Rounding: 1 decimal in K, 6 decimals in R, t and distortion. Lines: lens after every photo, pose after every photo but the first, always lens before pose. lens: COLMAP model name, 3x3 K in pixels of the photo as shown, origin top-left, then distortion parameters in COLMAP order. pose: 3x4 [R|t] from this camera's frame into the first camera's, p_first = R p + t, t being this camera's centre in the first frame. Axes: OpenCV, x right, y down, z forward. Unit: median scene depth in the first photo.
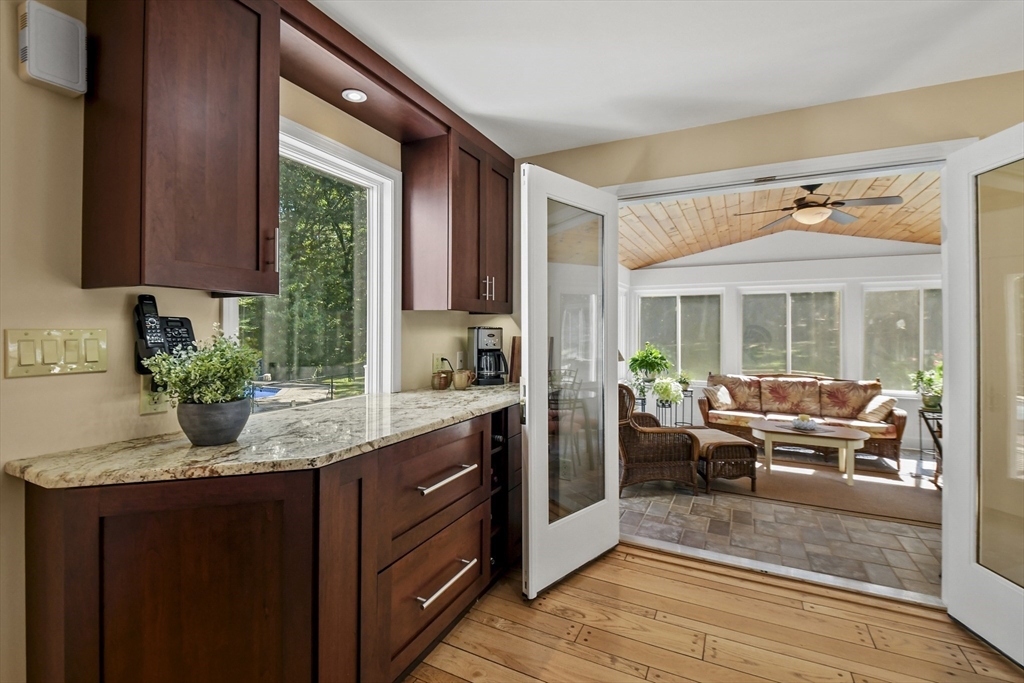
lens RADIAL K [[465.4, 0, 506.9], [0, 465.4, 324.6], [0, 0, 1]] dist [0.000157, -0.000169]
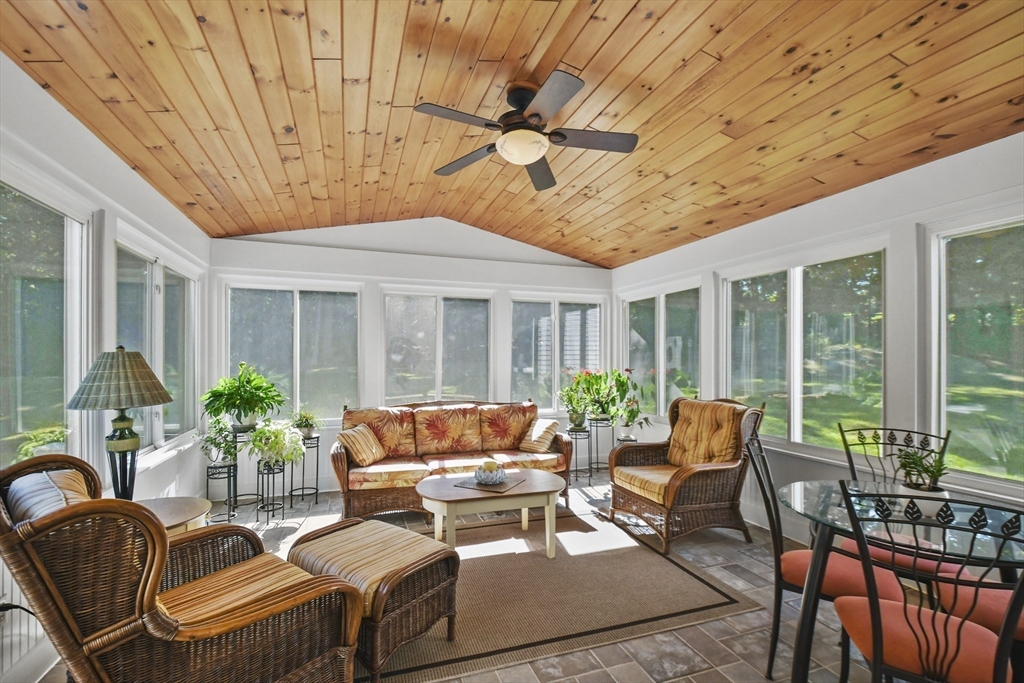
lens RADIAL K [[437.7, 0, 491.8], [0, 437.7, 351.3], [0, 0, 1]] dist [0.001621, 0.000695]
pose [[0.704544, 0.000531, 0.709661, 0.153439], [-0.003606, 0.999989, 0.002832, 0.024632], [-0.709652, -0.004555, 0.704538, 0.449675]]
